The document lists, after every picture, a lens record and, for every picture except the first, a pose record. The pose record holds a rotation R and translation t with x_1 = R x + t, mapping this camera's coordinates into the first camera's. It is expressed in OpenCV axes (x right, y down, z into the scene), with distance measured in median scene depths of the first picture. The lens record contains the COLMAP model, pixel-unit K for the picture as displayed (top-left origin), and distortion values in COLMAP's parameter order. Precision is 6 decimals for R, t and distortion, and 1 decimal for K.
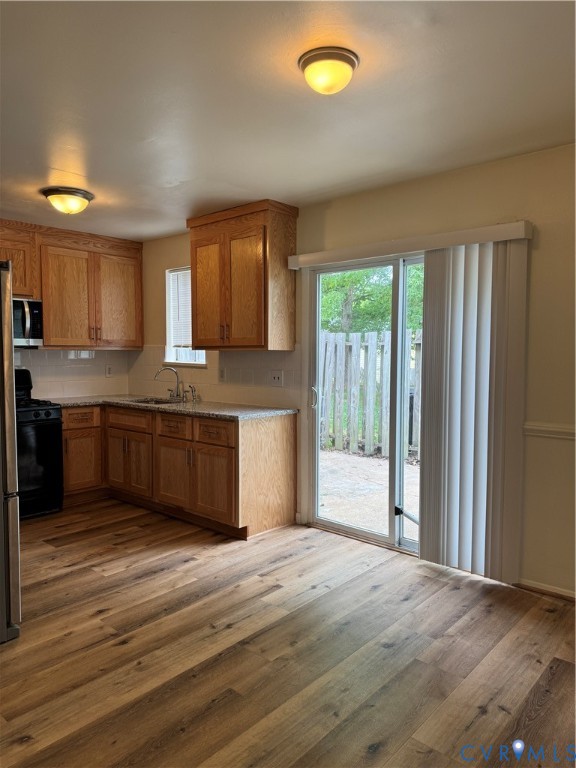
lens RADIAL K [[551.6, 0, 301.7], [0, 551.6, 390.7], [0, 0, 1]] dist [0.033807, -0.038252]
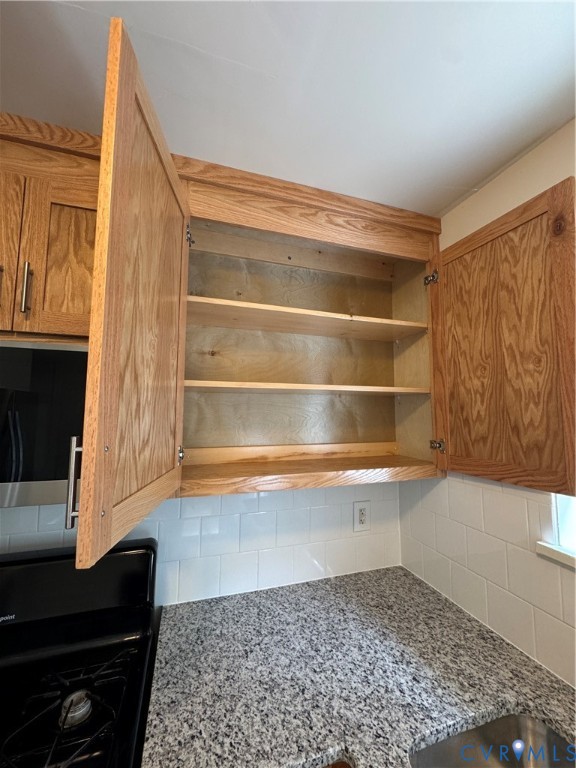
lens RADIAL K [[305.8, 0, 286.7], [0, 305.8, 385.5], [0, 0, 1]] dist [-0.021244, 0.000110]
pose [[0.858184, -0.056975, -0.510171, -0.329975], [-0.031061, 0.986238, -0.162391, -0.121325], [0.512402, 0.155207, 0.844603, 0.915994]]
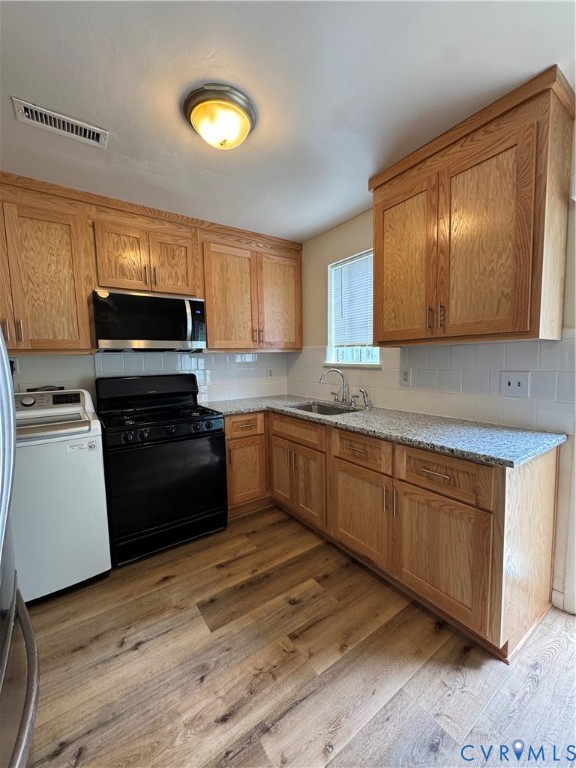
lens RADIAL K [[305.8, 0, 293.3], [0, 305.8, 381.4], [0, 0, 1]] dist [-0.021244, 0.000110]
pose [[0.972138, -0.007465, -0.234291, -0.210172], [0.009826, 0.999912, 0.008912, -0.030284], [0.234204, -0.010966, 0.972126, 0.552527]]
